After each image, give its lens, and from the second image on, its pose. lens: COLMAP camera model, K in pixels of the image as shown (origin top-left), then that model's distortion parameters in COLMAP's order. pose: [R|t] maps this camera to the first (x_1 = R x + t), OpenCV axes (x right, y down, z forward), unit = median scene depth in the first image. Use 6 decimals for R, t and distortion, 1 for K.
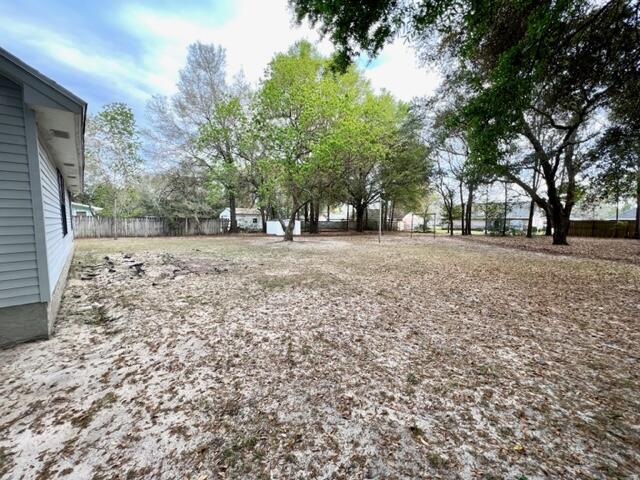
lens RADIAL K [[256.1, 0, 318.0], [0, 256.1, 238.0], [0, 0, 1]] dist [-0.000514, 0.000091]
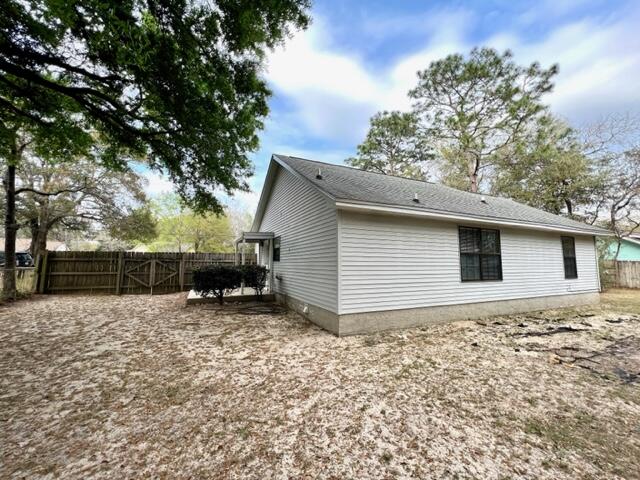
lens RADIAL K [[256.1, 0, 318.0], [0, 256.1, 238.0], [0, 0, 1]] dist [-0.000514, 0.000091]
pose [[-0.315085, -0.093975, -0.944399, 0.654789], [-0.074584, 0.994460, -0.074073, -0.125401], [0.946128, 0.047098, -0.320348, 1.358461]]
